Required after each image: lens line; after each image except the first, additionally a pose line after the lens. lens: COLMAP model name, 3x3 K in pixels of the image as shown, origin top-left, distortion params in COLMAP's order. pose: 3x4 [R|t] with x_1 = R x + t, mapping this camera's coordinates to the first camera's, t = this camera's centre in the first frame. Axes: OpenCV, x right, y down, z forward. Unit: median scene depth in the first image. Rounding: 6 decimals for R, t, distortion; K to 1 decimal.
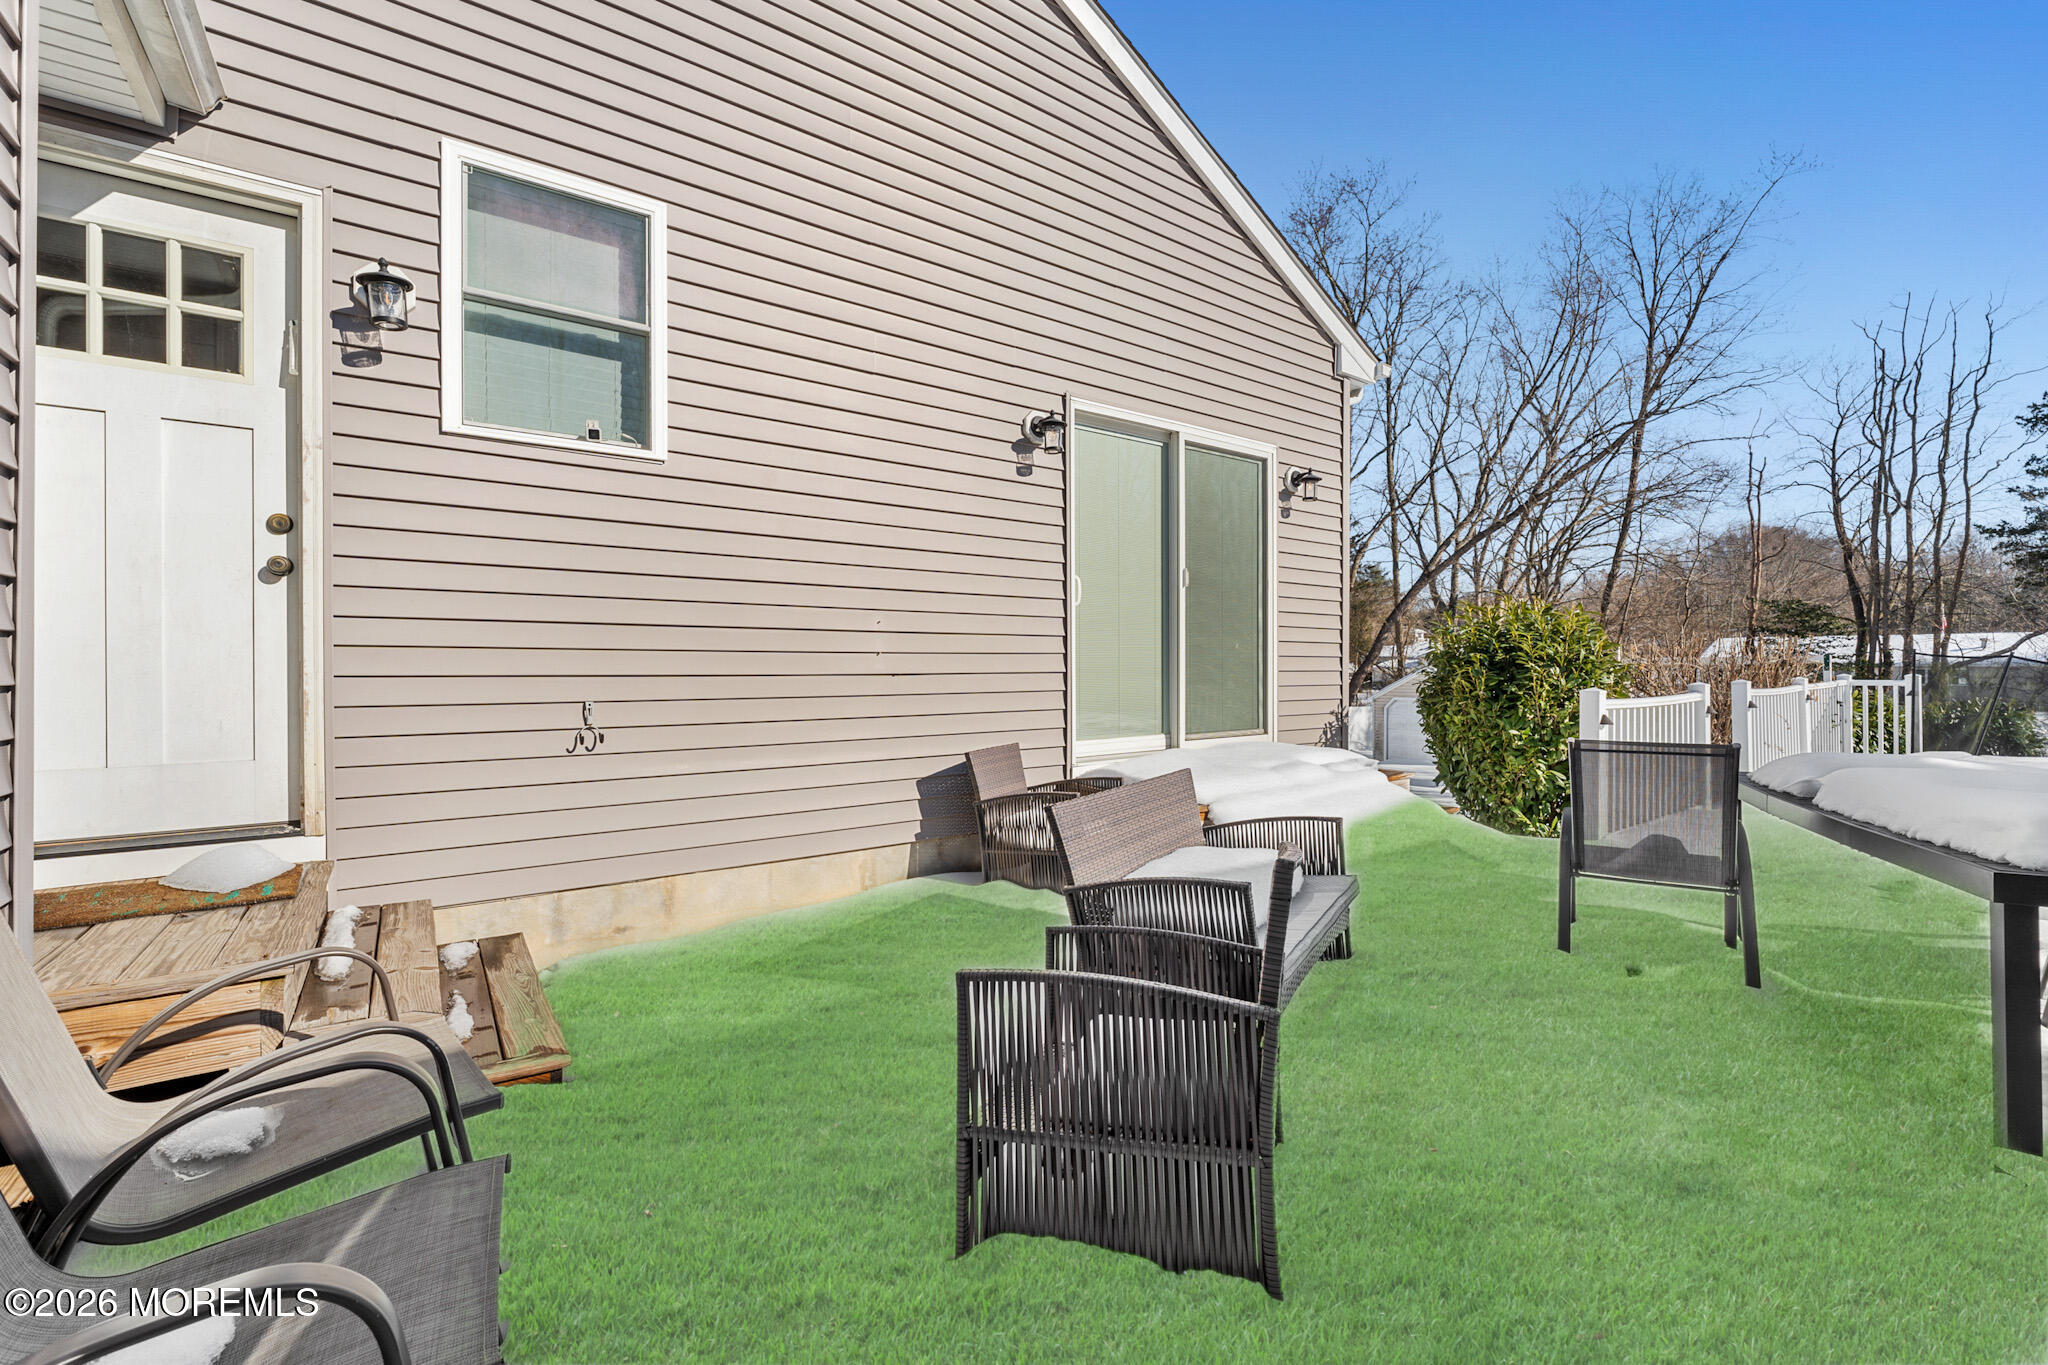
lens RADIAL K [[854.3, 0, 1016.5], [0, 854.3, 659.7], [0, 0, 1]] dist [-0.010096, 0.000445]
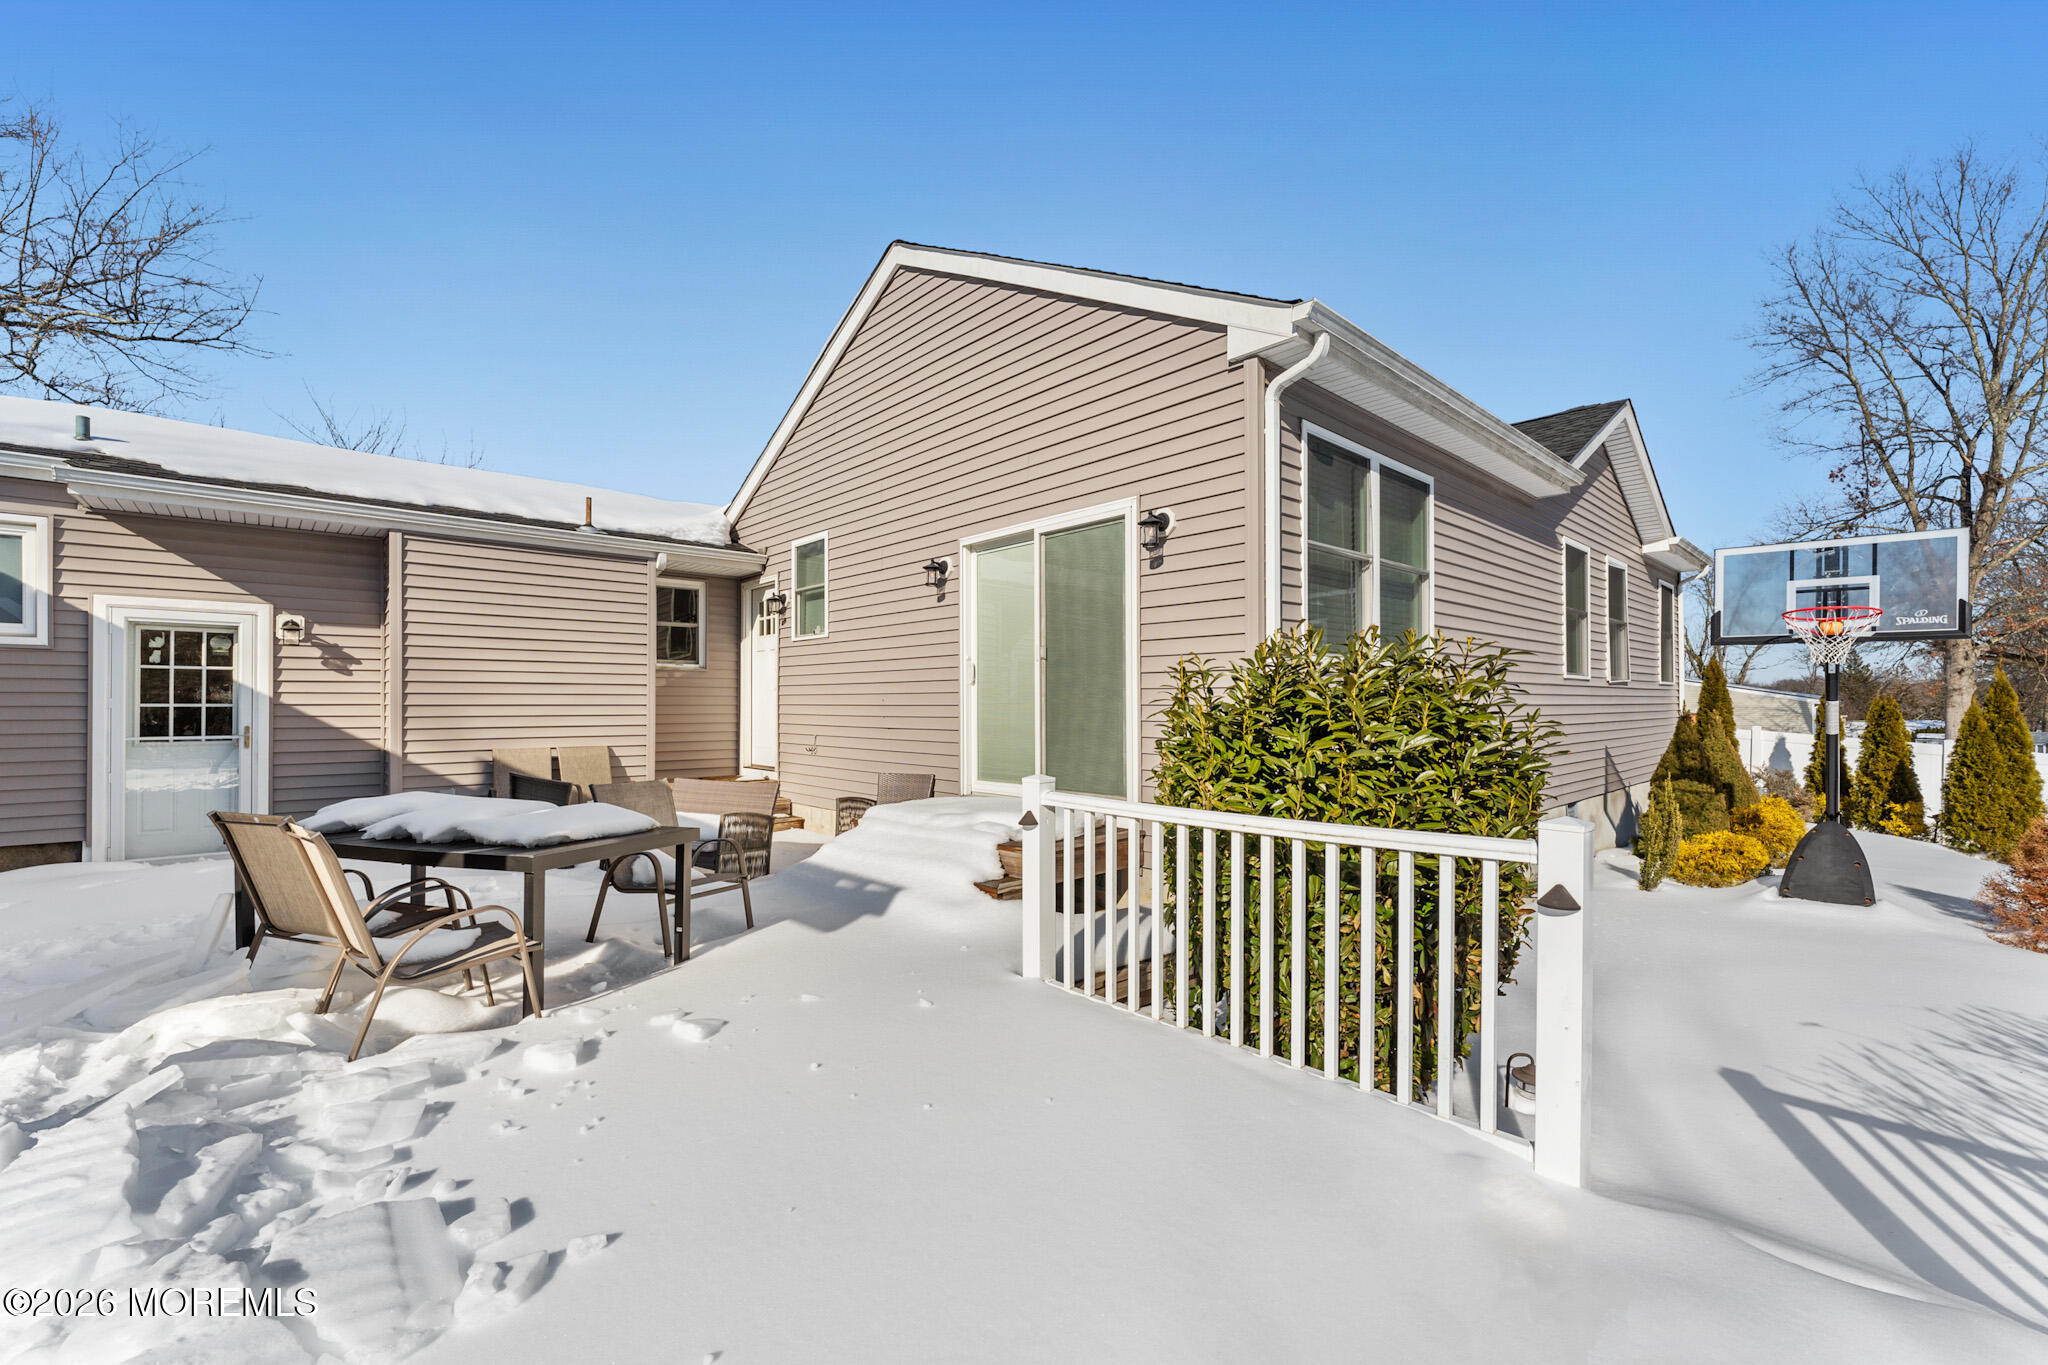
lens RADIAL K [[854.3, 0, 1078.2], [0, 854.3, 707.0], [0, 0, 1]] dist [-0.010096, 0.000445]
pose [[0.136906, 0.004046, -0.990576, 1.819131], [0.008490, 0.999950, 0.005258, -0.031853], [0.990548, -0.009130, 0.136865, 1.179845]]
